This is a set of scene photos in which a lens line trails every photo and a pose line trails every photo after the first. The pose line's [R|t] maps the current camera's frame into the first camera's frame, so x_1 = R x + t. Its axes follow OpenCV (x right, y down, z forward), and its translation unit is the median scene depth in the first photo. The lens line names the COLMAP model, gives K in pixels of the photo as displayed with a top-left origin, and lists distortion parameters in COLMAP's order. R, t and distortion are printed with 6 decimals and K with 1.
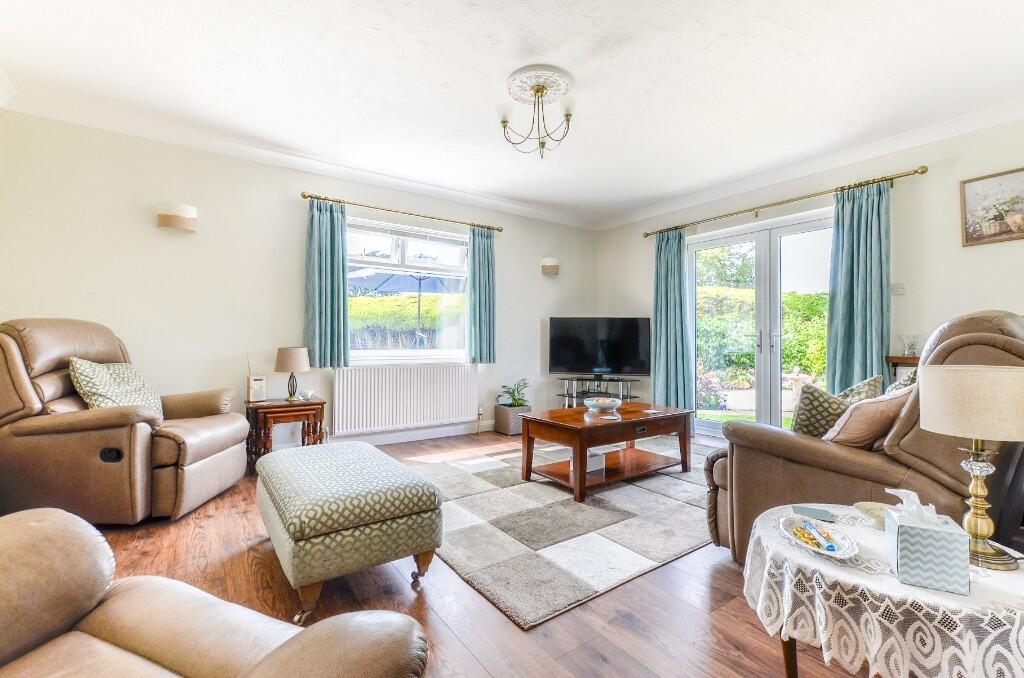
lens RADIAL K [[455.3, 0, 513.5], [0, 455.3, 335.3], [0, 0, 1]] dist [0.005542, 0.000252]
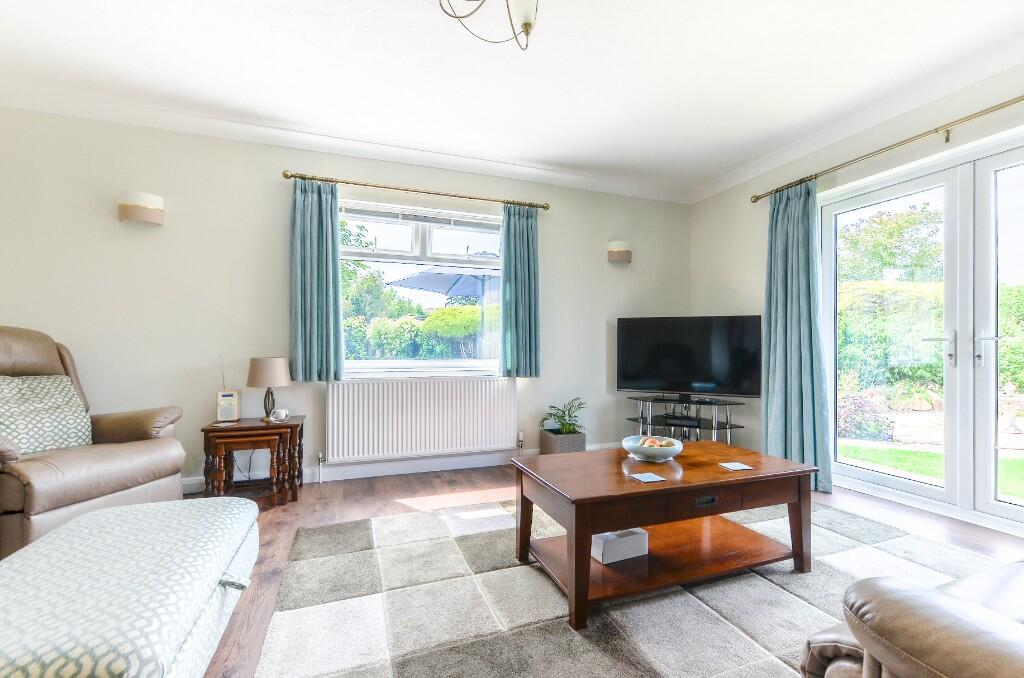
lens RADIAL K [[455.3, 0, 507.5], [0, 455.3, 348.2], [0, 0, 1]] dist [0.005542, 0.000252]
pose [[0.964116, -0.003223, -0.265460, 0.126101], [0.005962, 0.999937, 0.009514, 0.003572], [0.265413, -0.010755, 0.964075, 0.248477]]
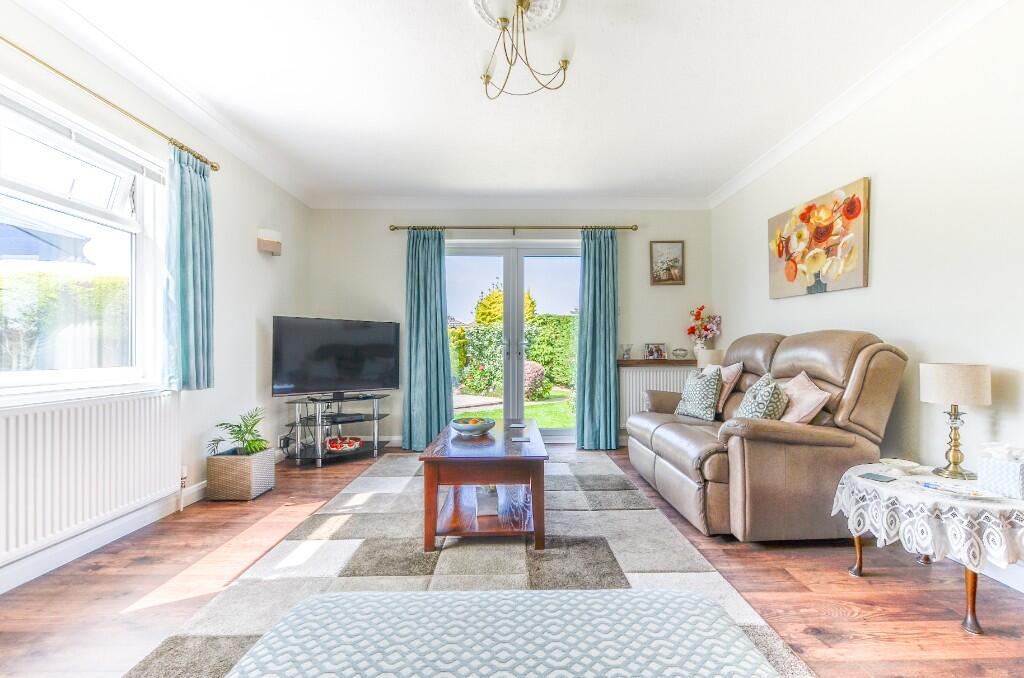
lens RADIAL K [[455.3, 0, 525.9], [0, 455.3, 343.6], [0, 0, 1]] dist [0.005542, 0.000252]
pose [[0.566077, 0.006706, 0.824325, -0.327608], [-0.007102, 0.999969, -0.003258, 0.003240], [-0.824322, -0.004010, 0.566108, 0.344957]]
